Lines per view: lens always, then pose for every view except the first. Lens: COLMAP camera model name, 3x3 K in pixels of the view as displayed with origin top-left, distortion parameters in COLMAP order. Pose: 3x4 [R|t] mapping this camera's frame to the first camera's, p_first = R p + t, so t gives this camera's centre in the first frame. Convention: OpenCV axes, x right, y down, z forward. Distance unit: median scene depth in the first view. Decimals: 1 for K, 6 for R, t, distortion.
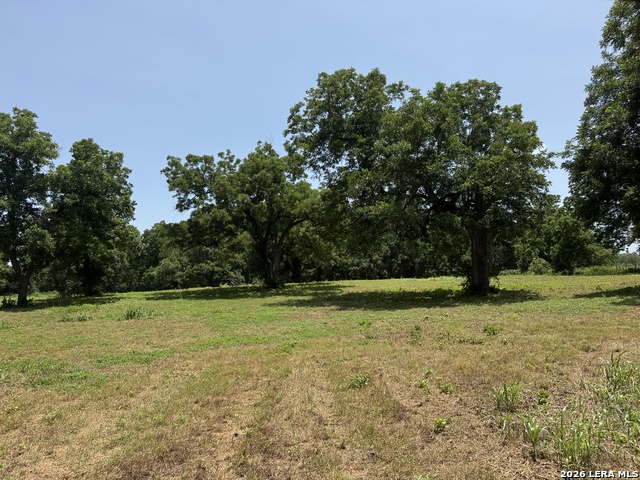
lens RADIAL K [[450.6, 0, 320.9], [0, 450.6, 240.0], [0, 0, 1]] dist [0.004119, -0.000673]
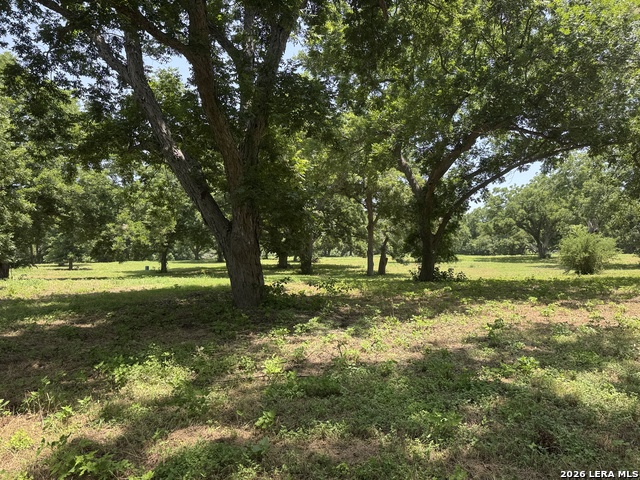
lens RADIAL K [[450.6, 0, 320.5], [0, 450.6, 239.3], [0, 0, 1]] dist [0.004119, -0.000673]
pose [[0.784426, 0.014565, -0.620052, 0.245573], [0.036506, 0.996907, 0.069601, -0.098471], [0.619147, -0.077233, 0.781468, -0.744381]]
